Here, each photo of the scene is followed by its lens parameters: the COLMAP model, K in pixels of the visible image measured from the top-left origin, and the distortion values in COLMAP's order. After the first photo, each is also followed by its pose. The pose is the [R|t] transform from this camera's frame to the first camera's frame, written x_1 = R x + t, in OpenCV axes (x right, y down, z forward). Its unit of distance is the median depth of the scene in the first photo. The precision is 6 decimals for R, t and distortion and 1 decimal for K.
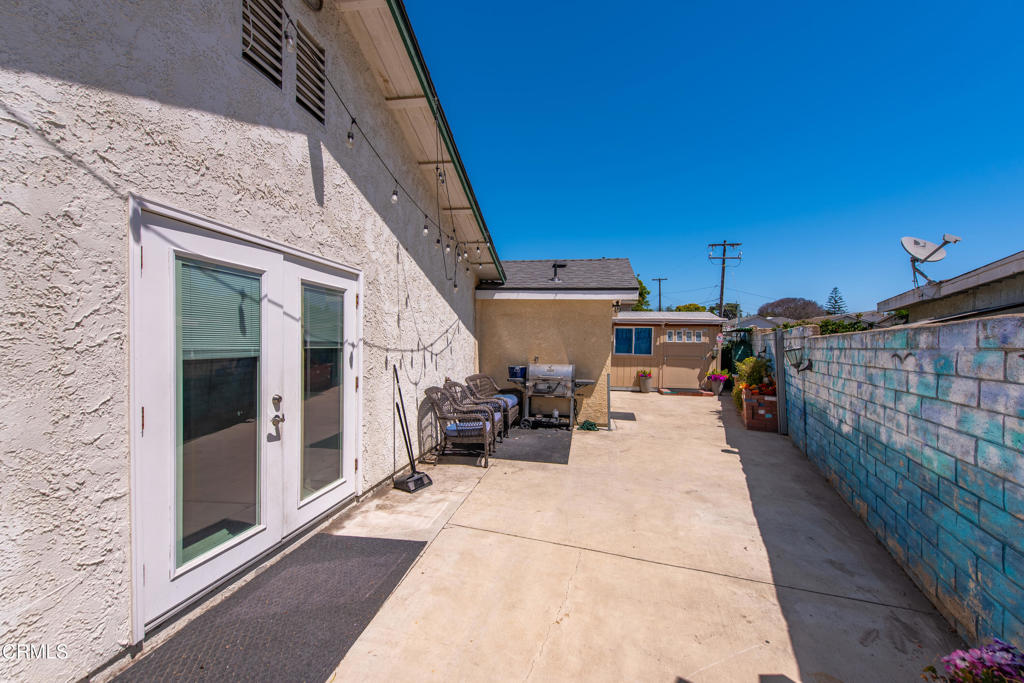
lens RADIAL K [[401.4, 0, 511.3], [0, 401.4, 355.3], [0, 0, 1]] dist [0.000908, 0.000033]
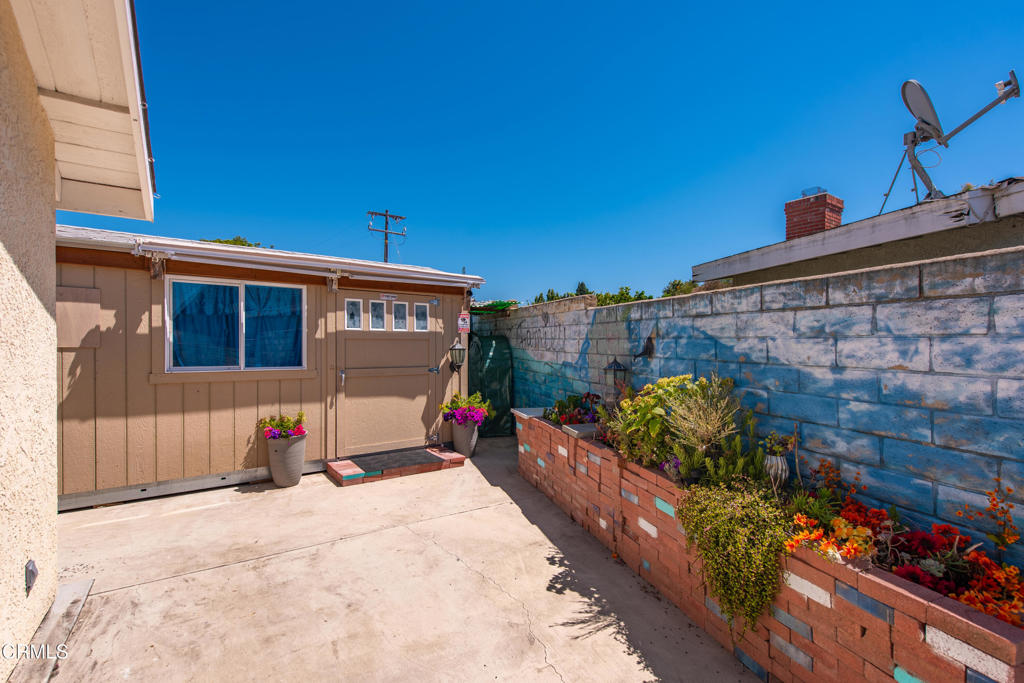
lens RADIAL K [[467.1, 0, 518.1], [0, 467.1, 348.8], [0, 0, 1]] dist [0.000650, 0.000062]
pose [[0.707846, -0.018275, 0.706130, 0.202347], [0.025161, 0.999683, 0.000650, -0.012557], [-0.705918, 0.017307, 0.708082, 0.599338]]
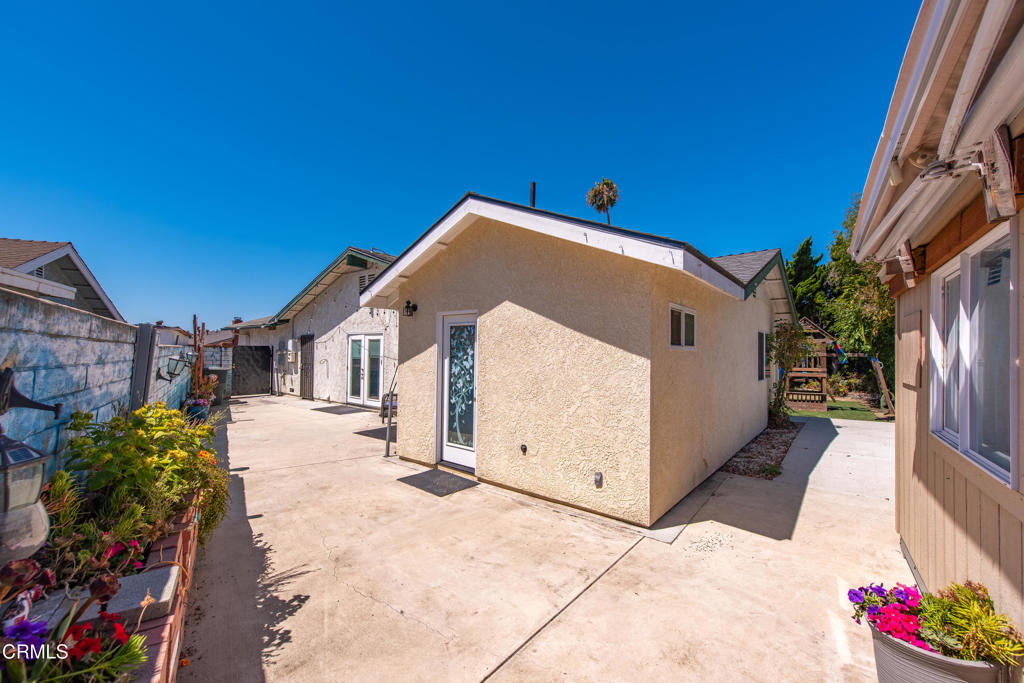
lens RADIAL K [[410.0, 0, 517.4], [0, 410.0, 341.6], [0, 0, 1]] dist [0.001561, 0.000087]
pose [[-0.476556, -0.043883, -0.878048, 0.510134], [-0.042864, 0.998725, -0.026649, -0.029040], [0.878098, 0.024937, -0.477830, 0.944426]]
